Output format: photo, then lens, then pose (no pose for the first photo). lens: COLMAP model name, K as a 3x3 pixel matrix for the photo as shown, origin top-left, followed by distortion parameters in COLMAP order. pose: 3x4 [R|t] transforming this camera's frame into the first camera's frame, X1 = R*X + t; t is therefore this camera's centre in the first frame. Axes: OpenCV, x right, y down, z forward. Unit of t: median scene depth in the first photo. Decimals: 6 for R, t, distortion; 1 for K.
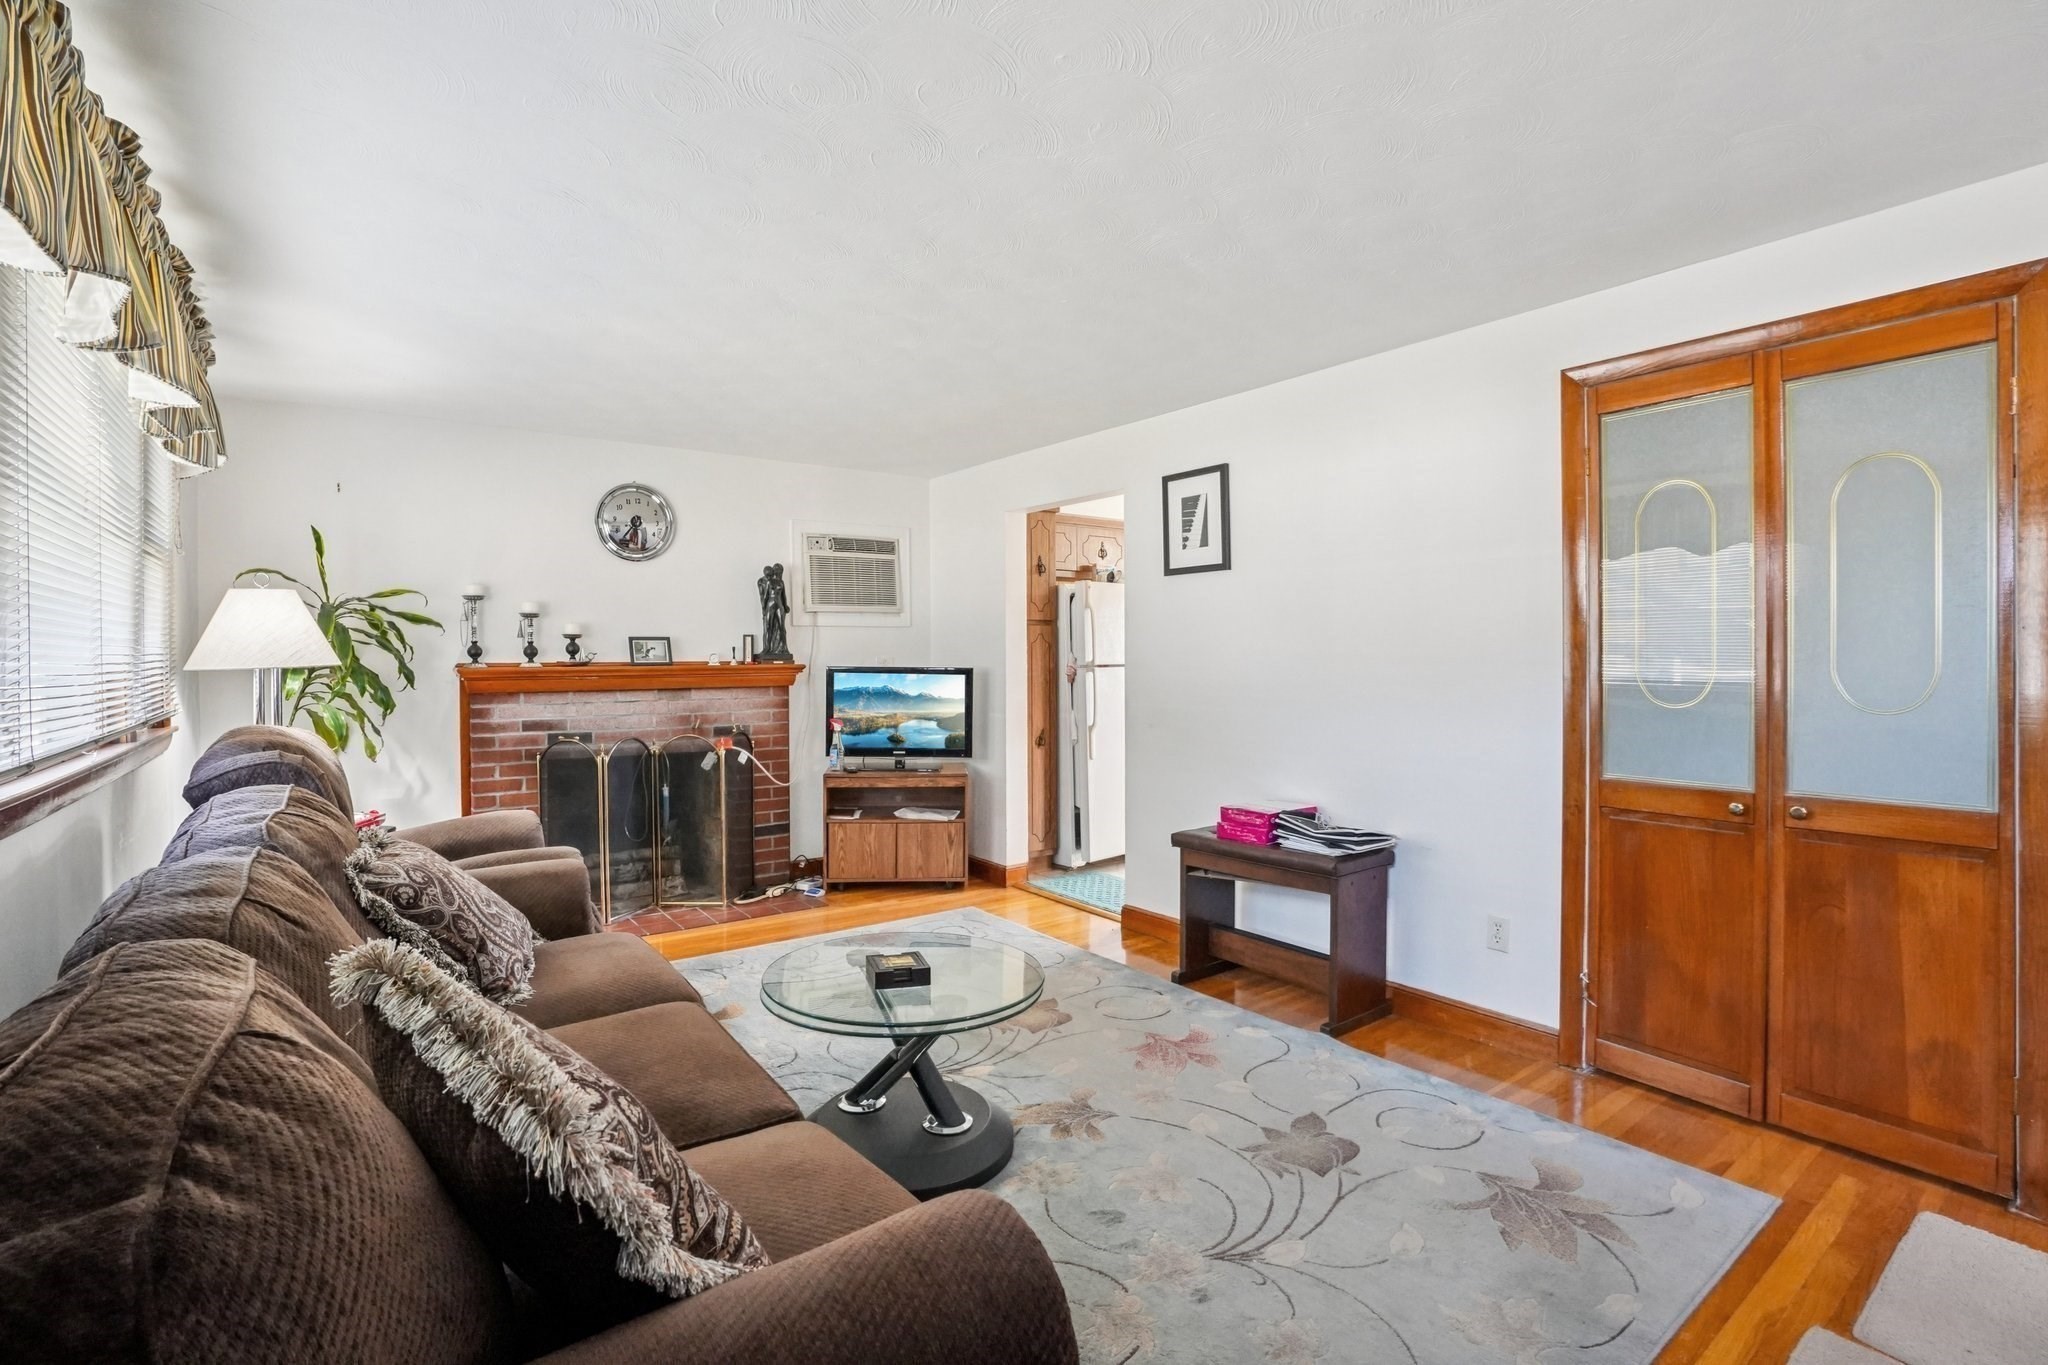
lens RADIAL K [[958.1, 0, 998.1], [0, 958.1, 660.6], [0, 0, 1]] dist [-0.056977, 0.018752]
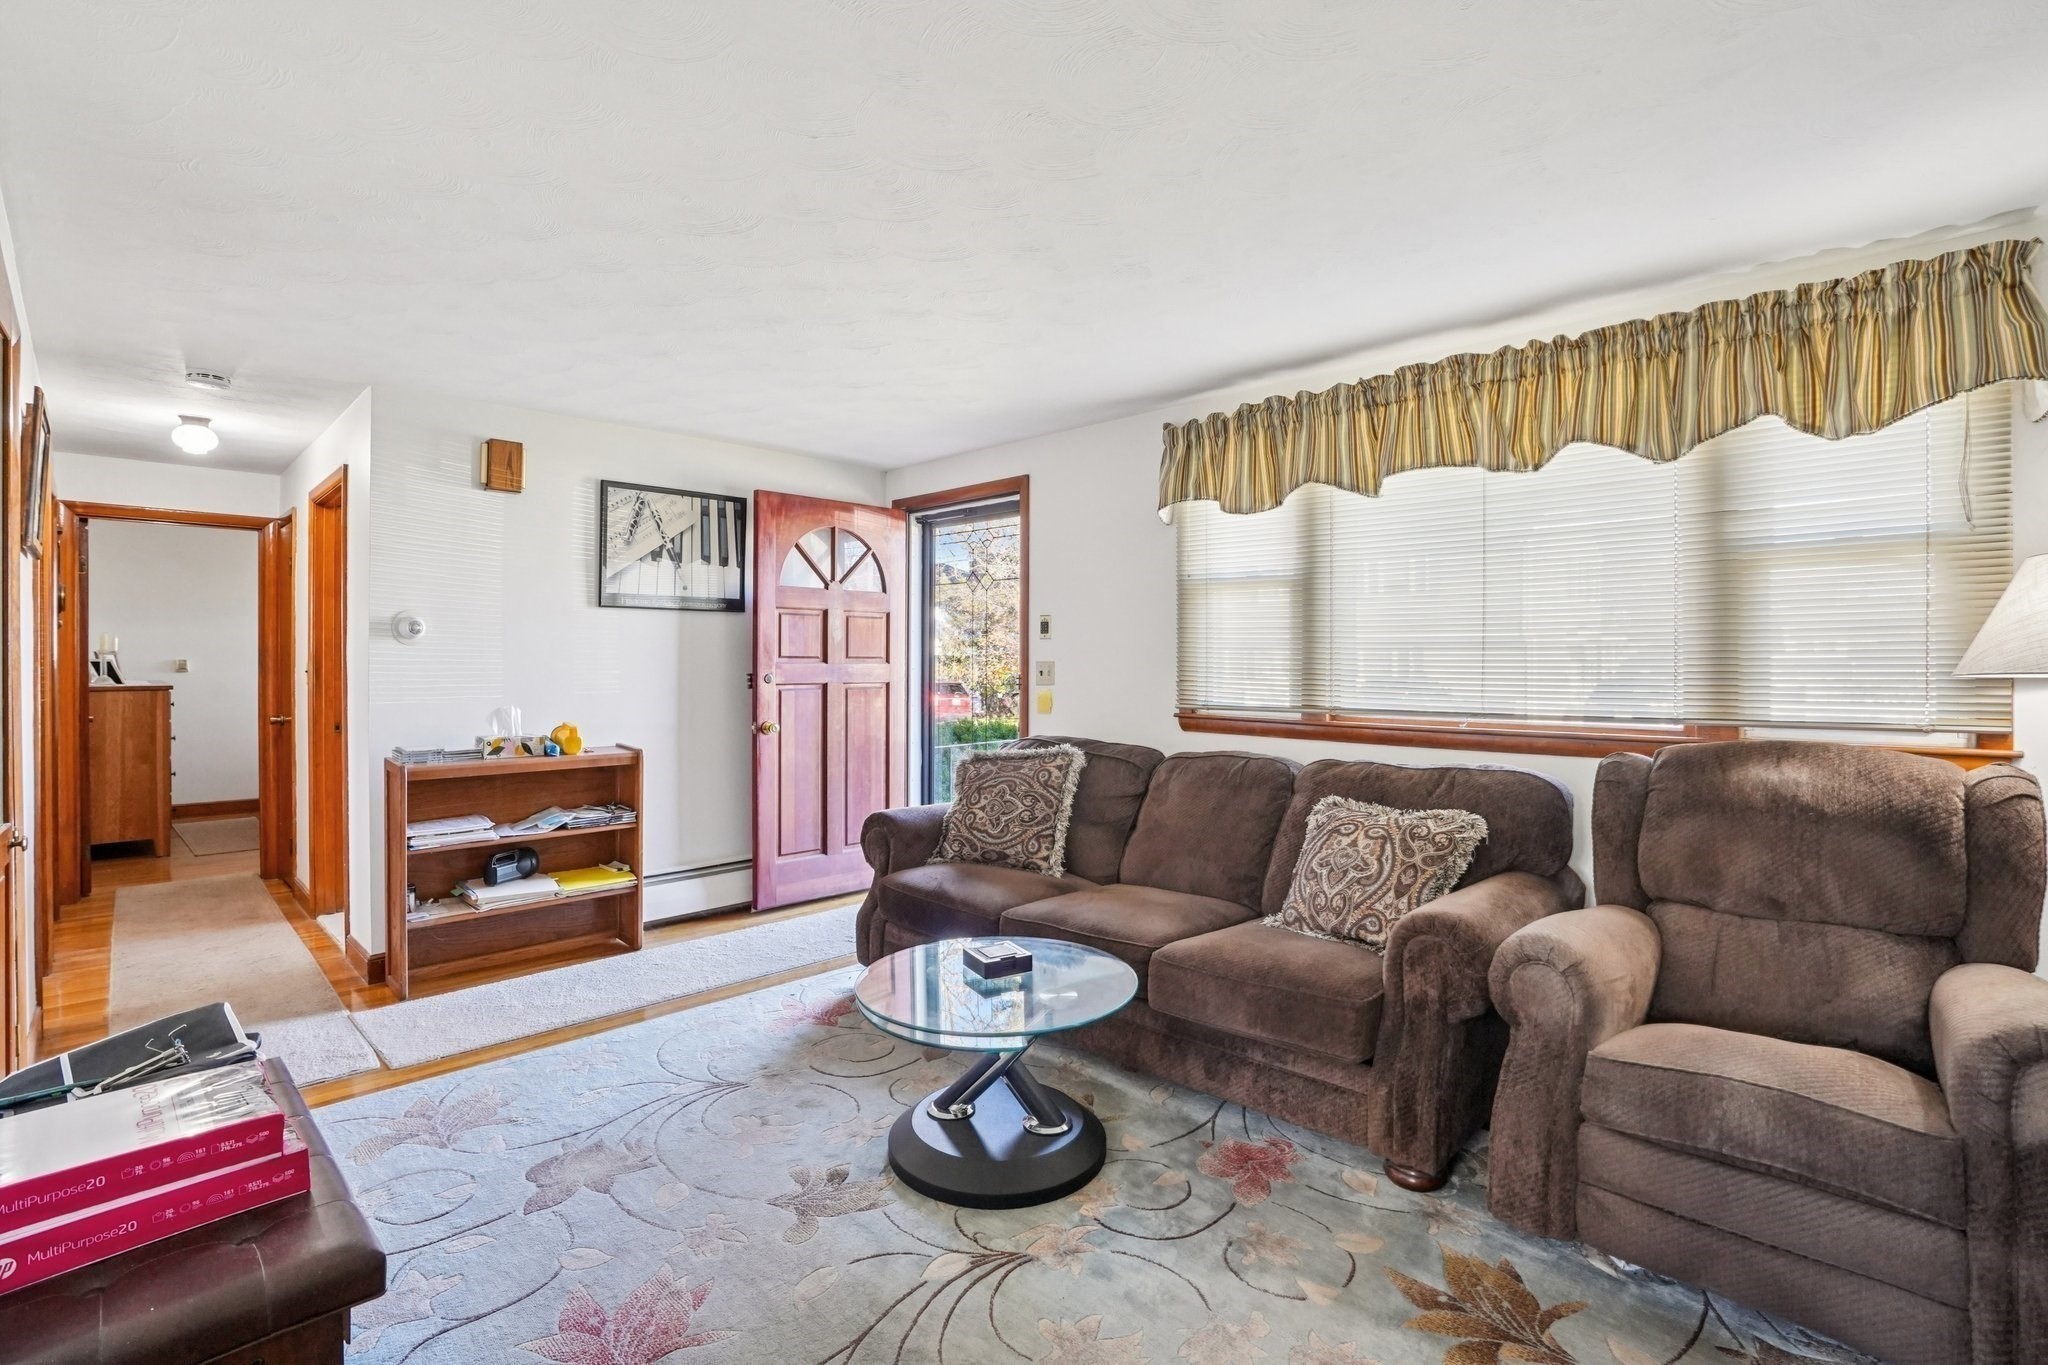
lens RADIAL K [[958.1, 0, 998.3], [0, 958.1, 664.5], [0, 0, 1]] dist [-0.056977, 0.018752]
pose [[-0.987528, 0.003081, -0.157414, 0.030476], [0.001520, 0.999948, 0.010034, -0.005106], [0.157437, 0.009670, -0.987482, 1.052532]]
